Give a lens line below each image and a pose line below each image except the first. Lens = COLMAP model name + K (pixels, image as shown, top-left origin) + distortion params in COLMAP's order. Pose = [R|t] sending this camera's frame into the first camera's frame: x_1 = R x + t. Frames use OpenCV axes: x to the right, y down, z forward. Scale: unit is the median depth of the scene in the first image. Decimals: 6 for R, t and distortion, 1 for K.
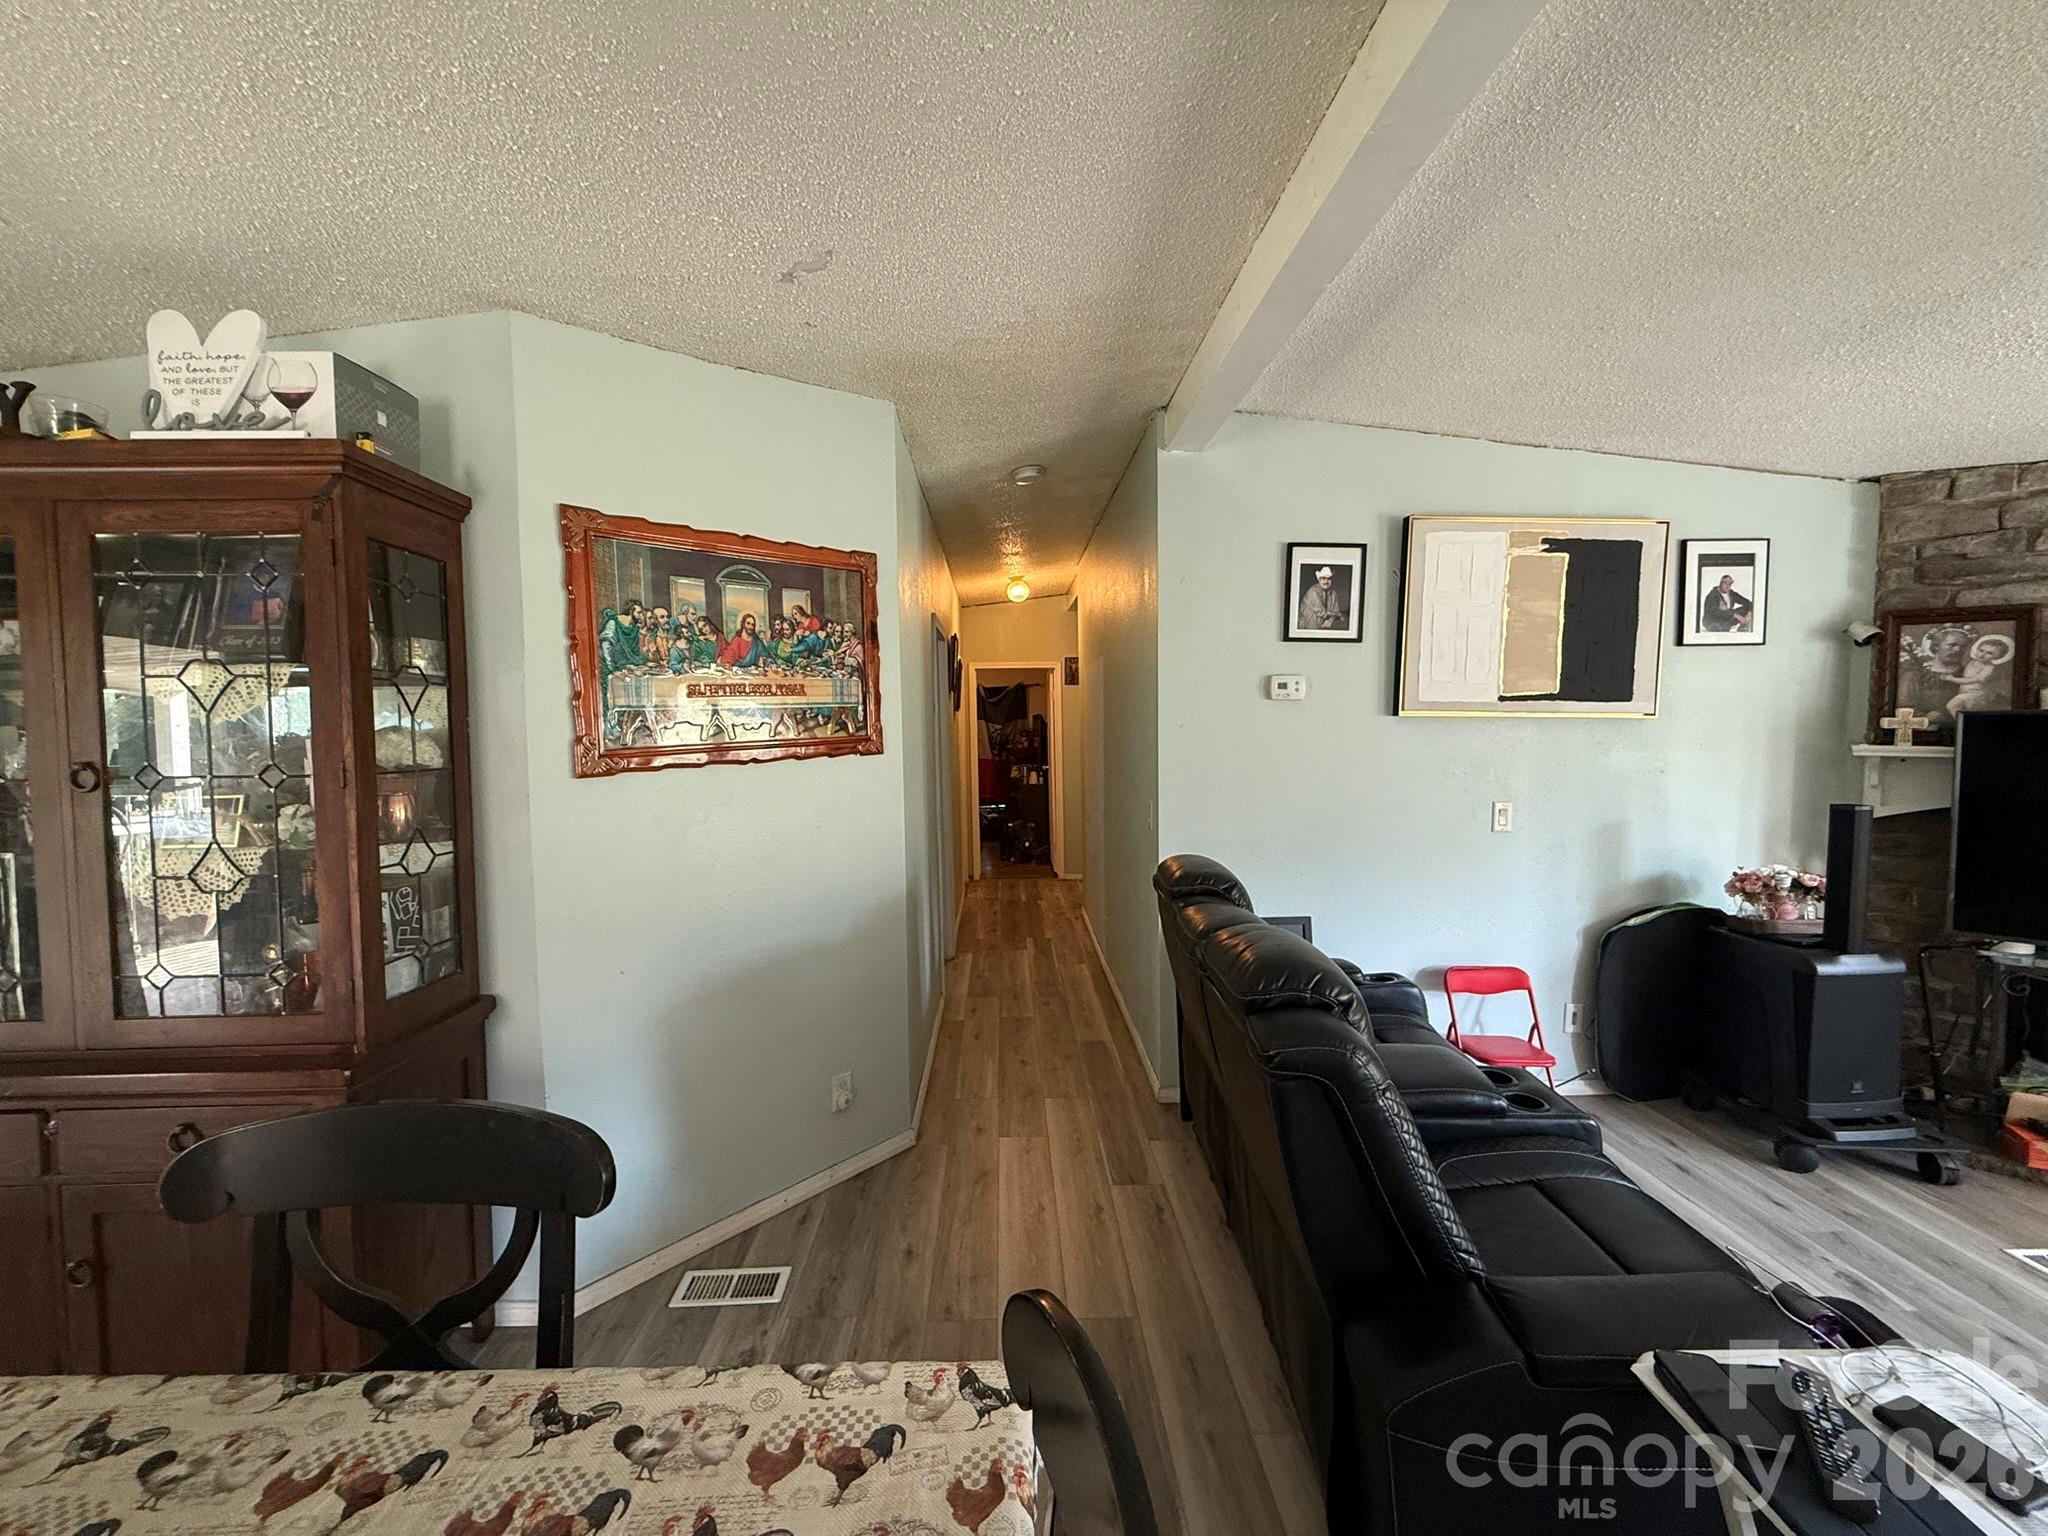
lens RADIAL K [[809.0, 0, 1024.0], [0, 809.0, 768.0], [0, 0, 1]] dist [-0.001076, -0.000279]
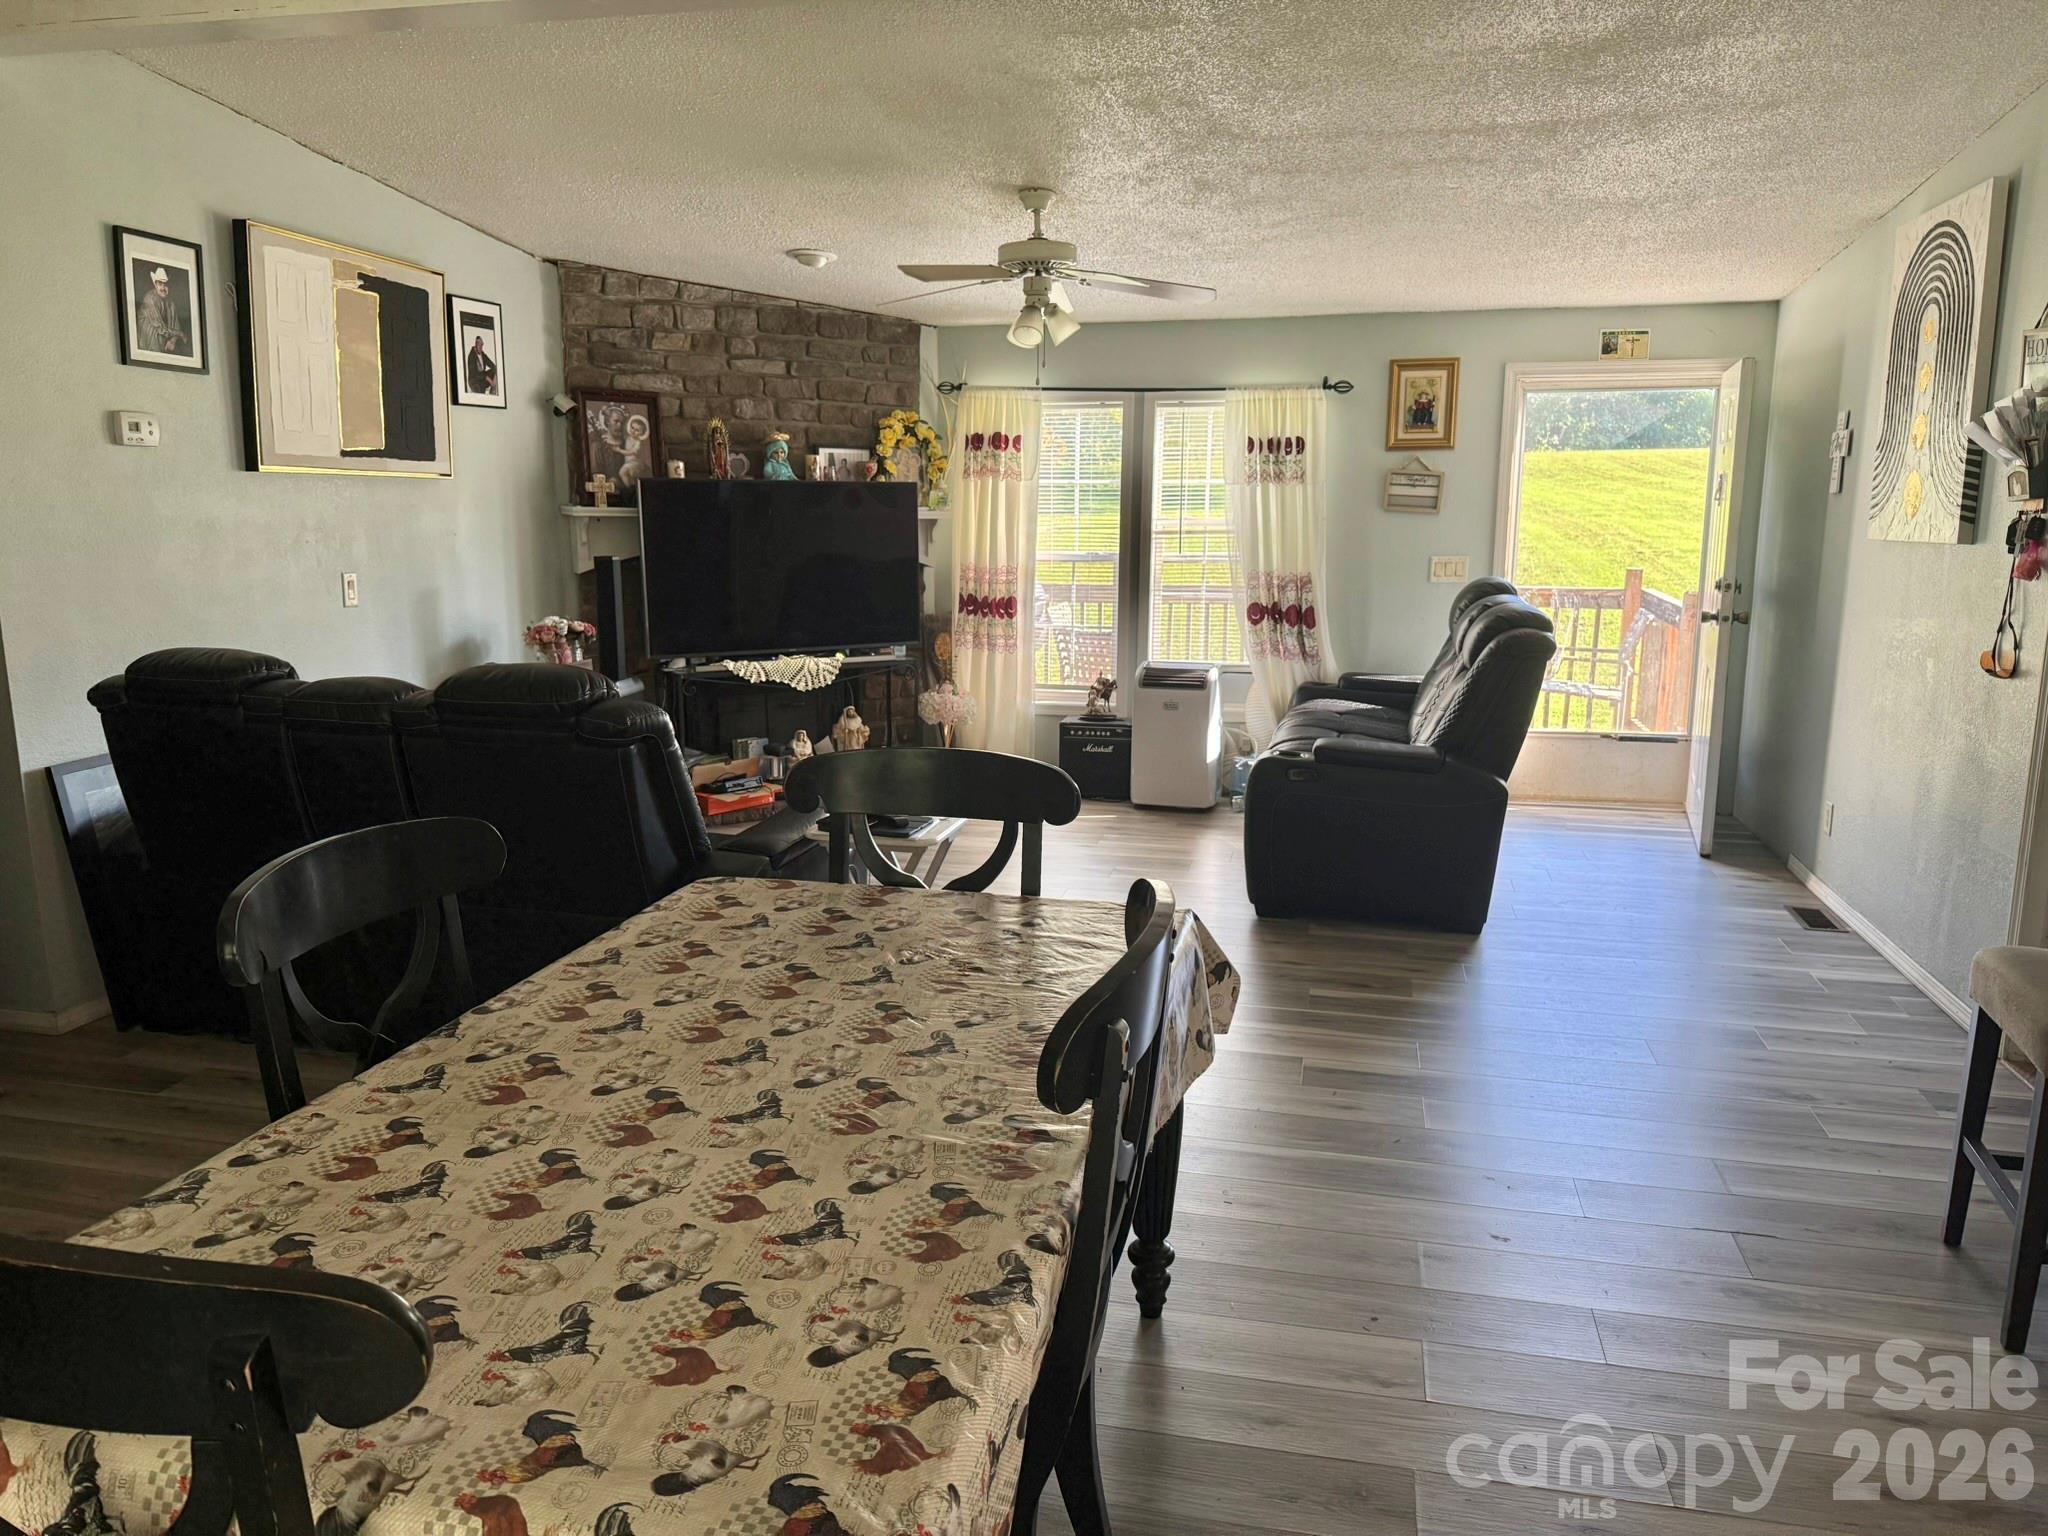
lens RADIAL K [[1406.2, 0, 1024.0], [0, 1406.2, 768.0], [0, 0, 1]] dist [-0.063052, -0.002293]
pose [[0.244789, -0.173860, 0.953861, -0.716917], [0.034617, 0.984732, 0.170603, 0.020314], [-0.968958, -0.008742, 0.247070, -0.087270]]
